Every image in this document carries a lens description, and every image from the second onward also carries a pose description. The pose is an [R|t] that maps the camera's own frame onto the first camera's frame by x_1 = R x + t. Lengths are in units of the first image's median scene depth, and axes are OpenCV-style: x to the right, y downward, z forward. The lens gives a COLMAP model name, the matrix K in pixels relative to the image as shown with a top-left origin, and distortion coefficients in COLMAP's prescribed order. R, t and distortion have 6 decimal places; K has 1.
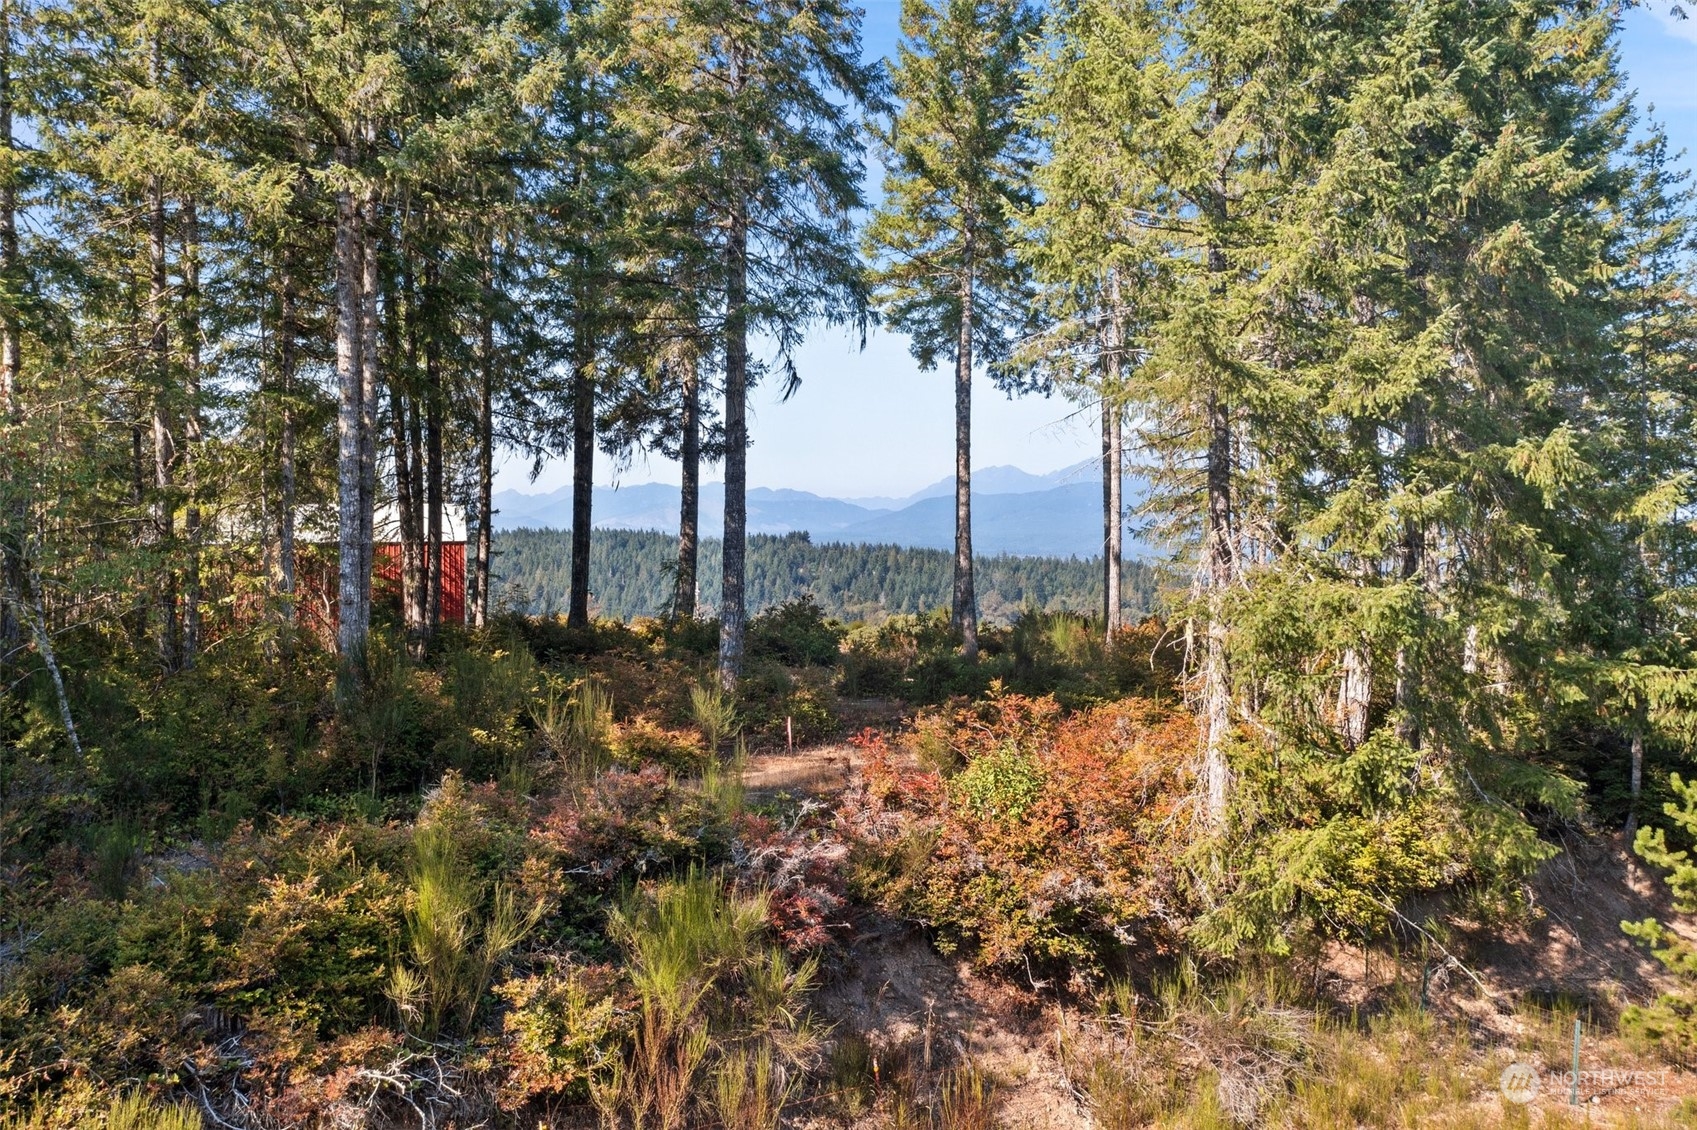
lens RADIAL K [[1280.2, 0, 875.1], [0, 1280.2, 565.8], [0, 0, 1]] dist [-0.008249, -0.001324]
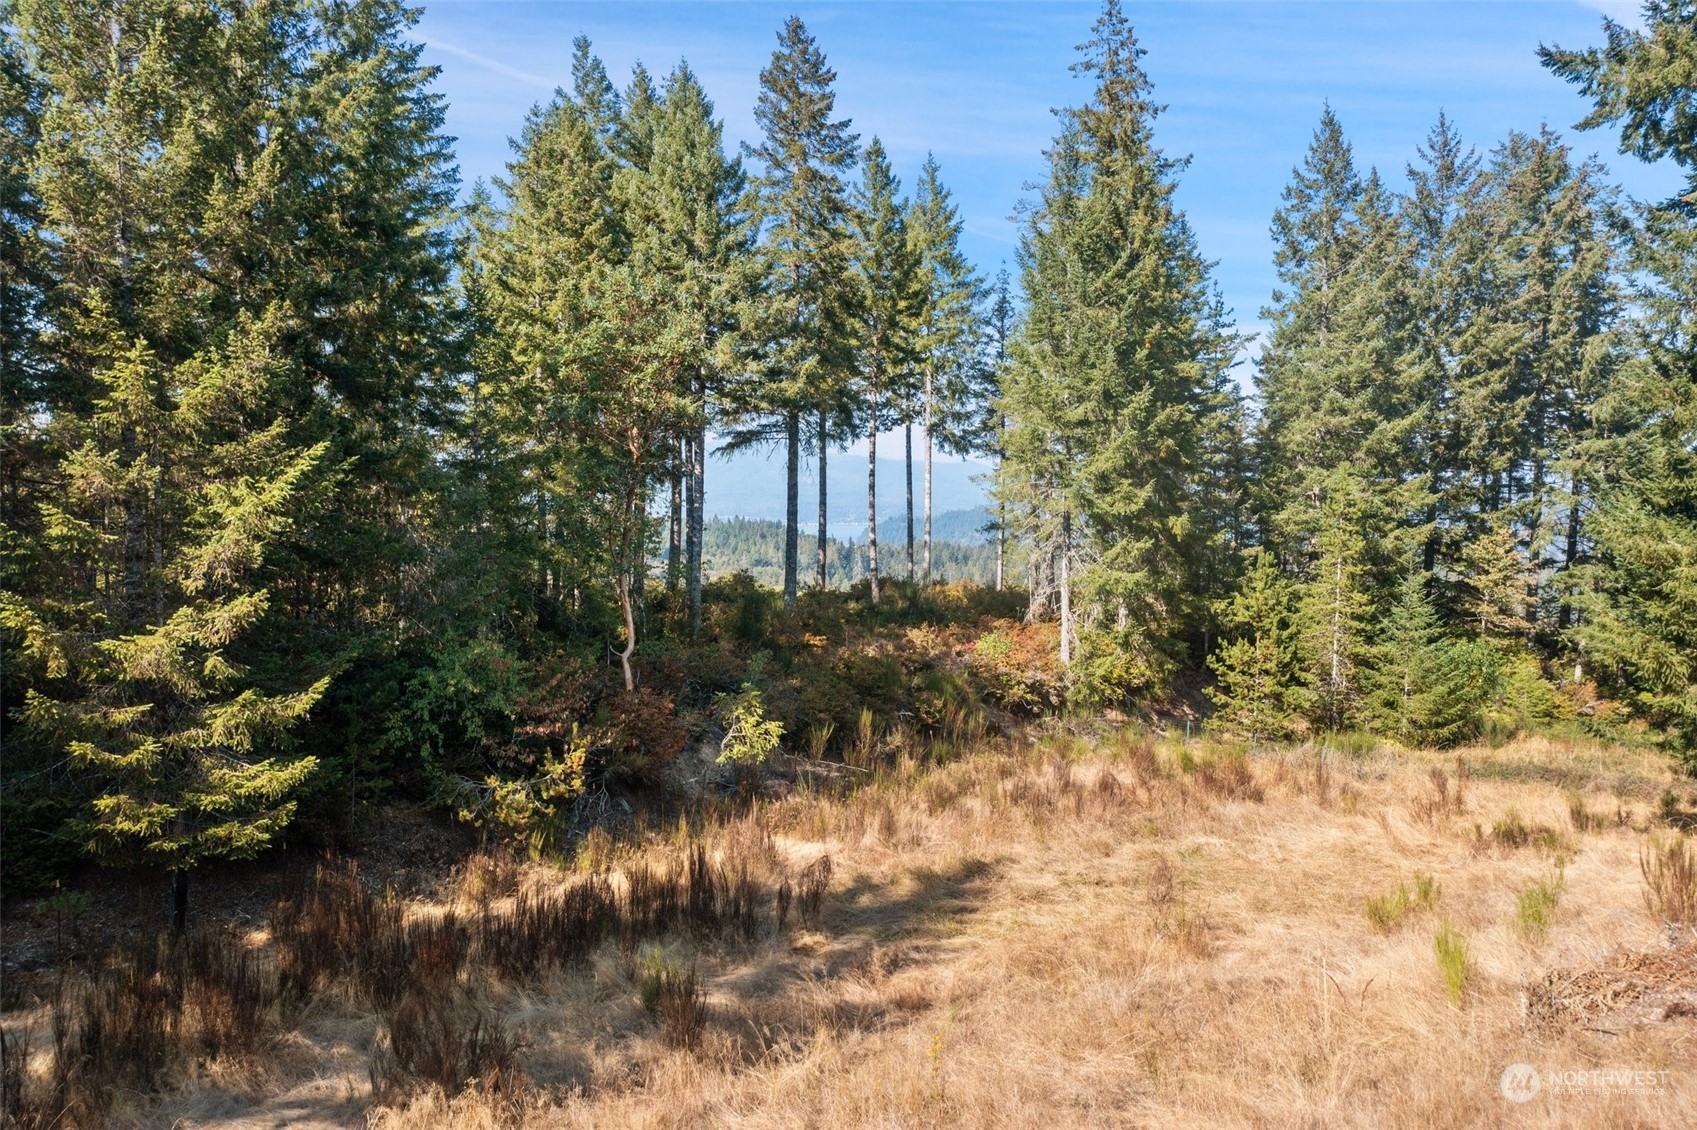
lens RADIAL K [[1338.1, 0, 788.6], [0, 1338.1, 563.1], [0, 0, 1]] dist [-0.015153, 0.002715]
pose [[0.967685, -0.008438, 0.252019, -0.980694], [0.000628, 0.999518, 0.031054, -0.087095], [-0.252160, -0.029893, 0.967224, -1.522688]]
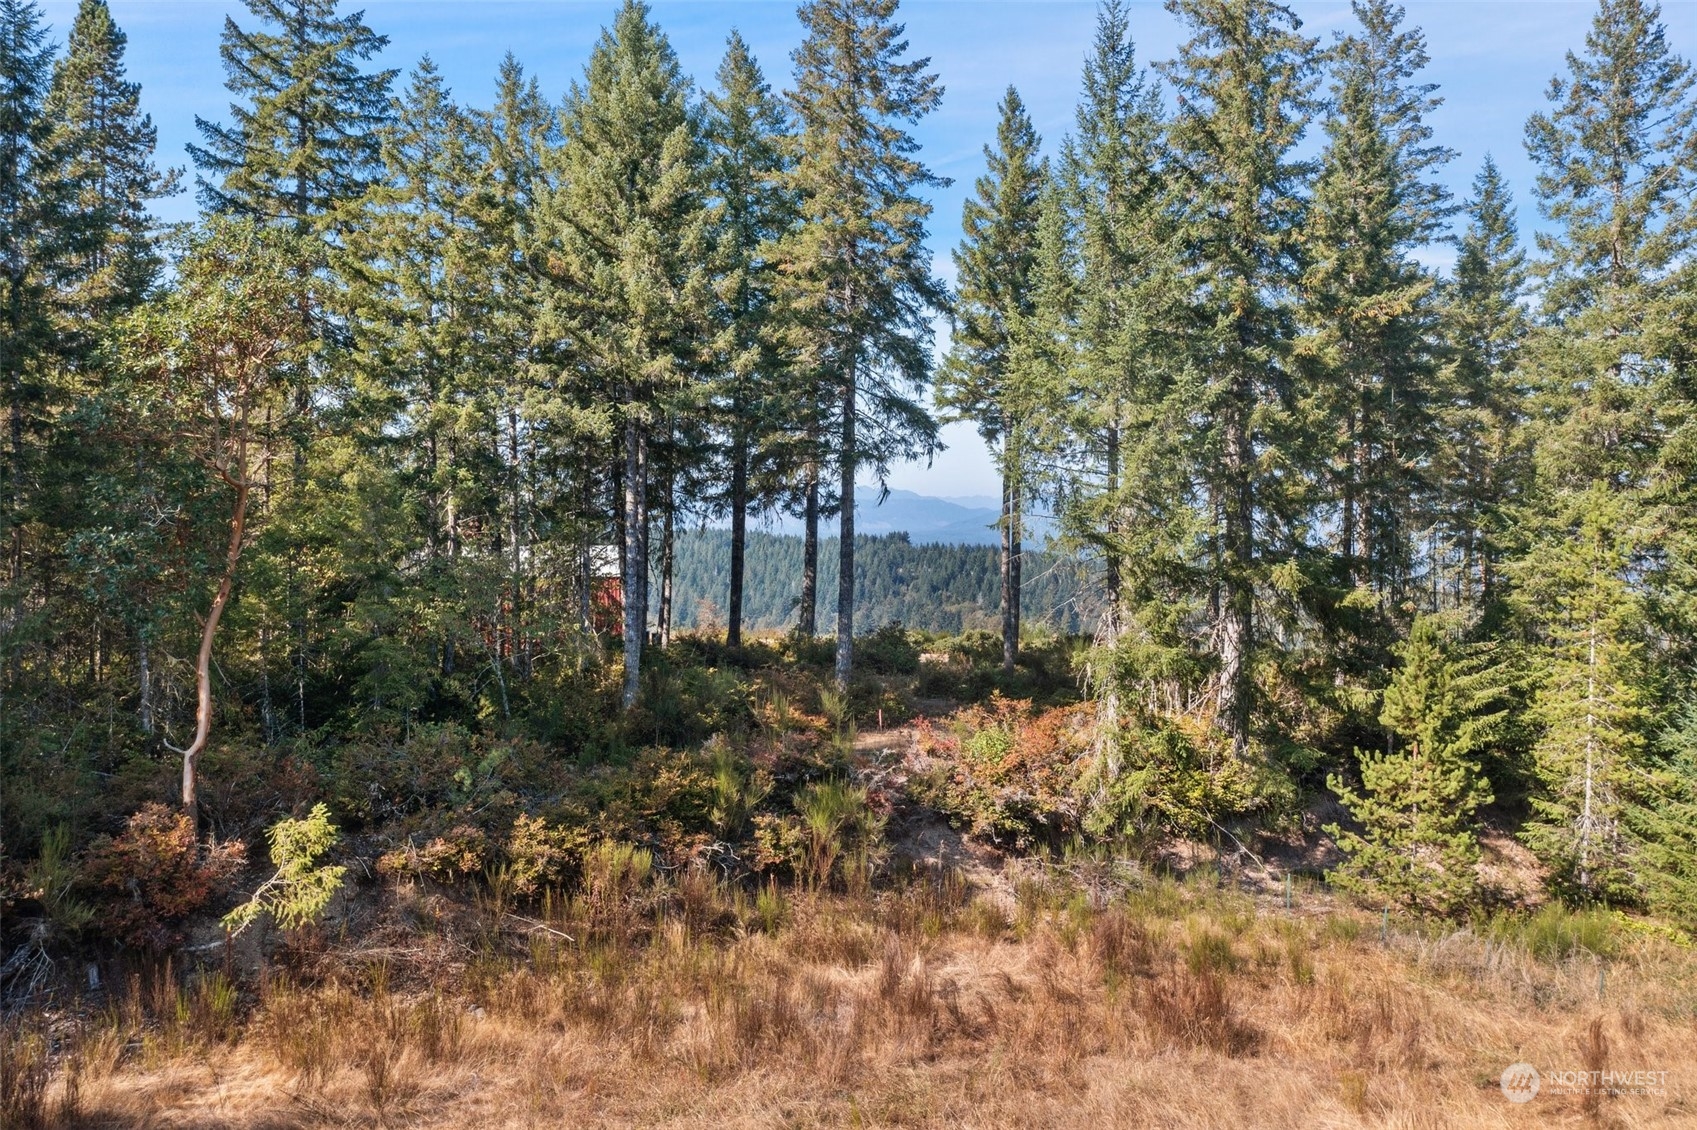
lens RADIAL K [[1280.2, 0, 875.1], [0, 1280.2, 565.8], [0, 0, 1]] dist [-0.008249, -0.001324]
pose [[0.996908, 0.006775, -0.078285, 0.072621], [-0.006606, 0.999975, 0.002419, -0.093895], [0.078299, -0.001894, 0.996928, -0.855672]]
